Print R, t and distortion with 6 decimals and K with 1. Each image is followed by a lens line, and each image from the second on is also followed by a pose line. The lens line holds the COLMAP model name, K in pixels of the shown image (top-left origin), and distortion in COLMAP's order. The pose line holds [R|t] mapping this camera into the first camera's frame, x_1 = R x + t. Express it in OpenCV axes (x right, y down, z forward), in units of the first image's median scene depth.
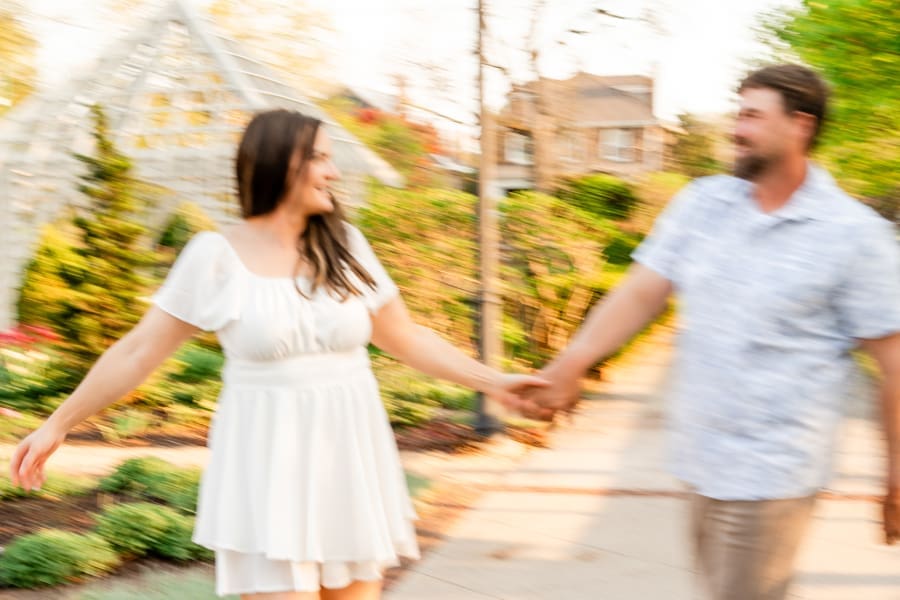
lens RADIAL K [[1970.9, 0, 450.0], [0, 1970.9, 300.0], [0, 0, 1]] dist [0.011484, -0.000612]
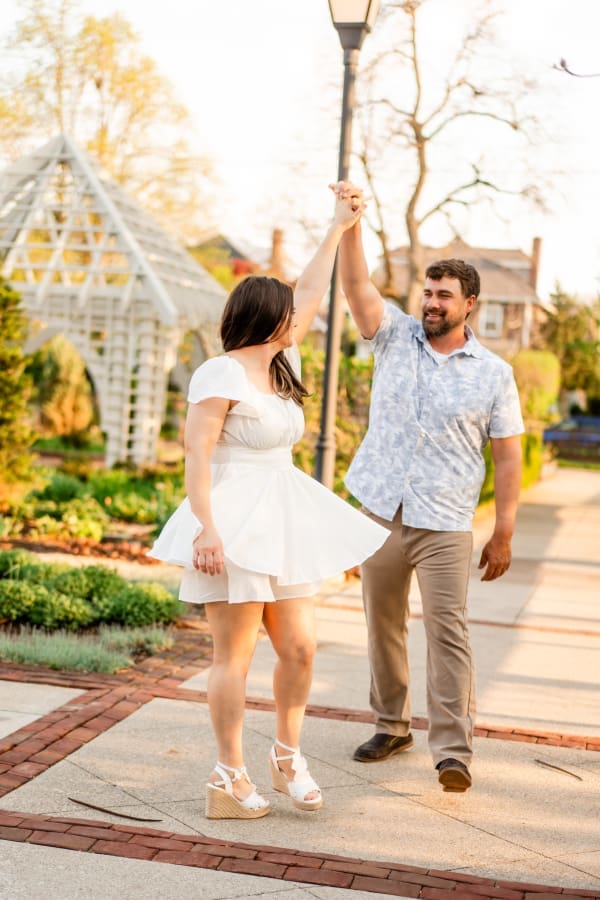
lens RADIAL K [[3155.3, 0, 300.0], [0, 3155.3, 450.0], [0, 0, 1]] dist [0.129612, 0.141958]
pose [[0.996173, 0.084358, -0.022883, 0.039977], [-0.085150, 0.995711, -0.036185, 0.065521], [0.019732, 0.037995, 0.999083, -0.731338]]
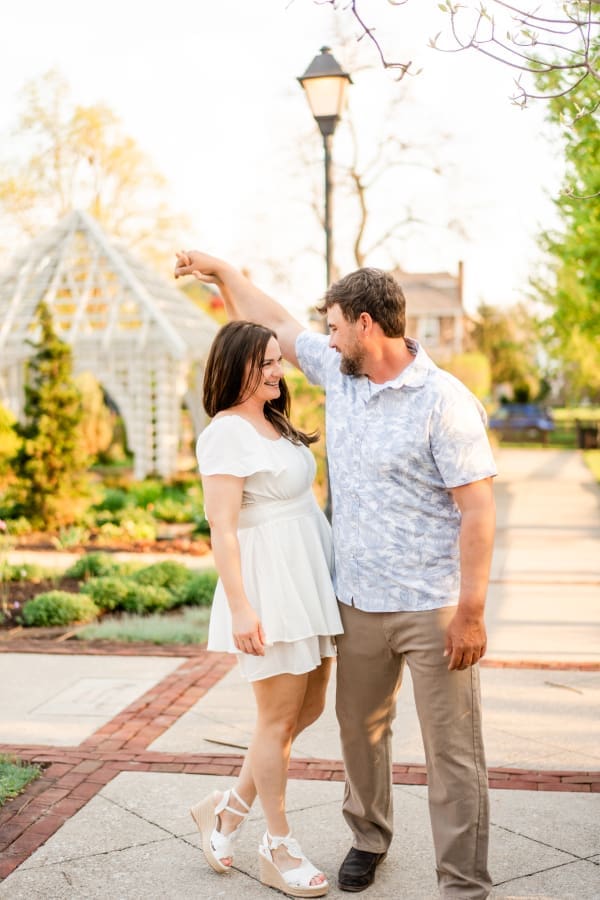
lens RADIAL K [[3155.3, 0, 300.0], [0, 3155.3, 450.0], [0, 0, 1]] dist [0.129612, 0.141958]
pose [[0.999117, 0.007046, 0.041411, -0.092839], [-0.005971, 0.999643, -0.026034, 0.055907], [-0.041579, 0.025764, 0.998803, -1.159713]]
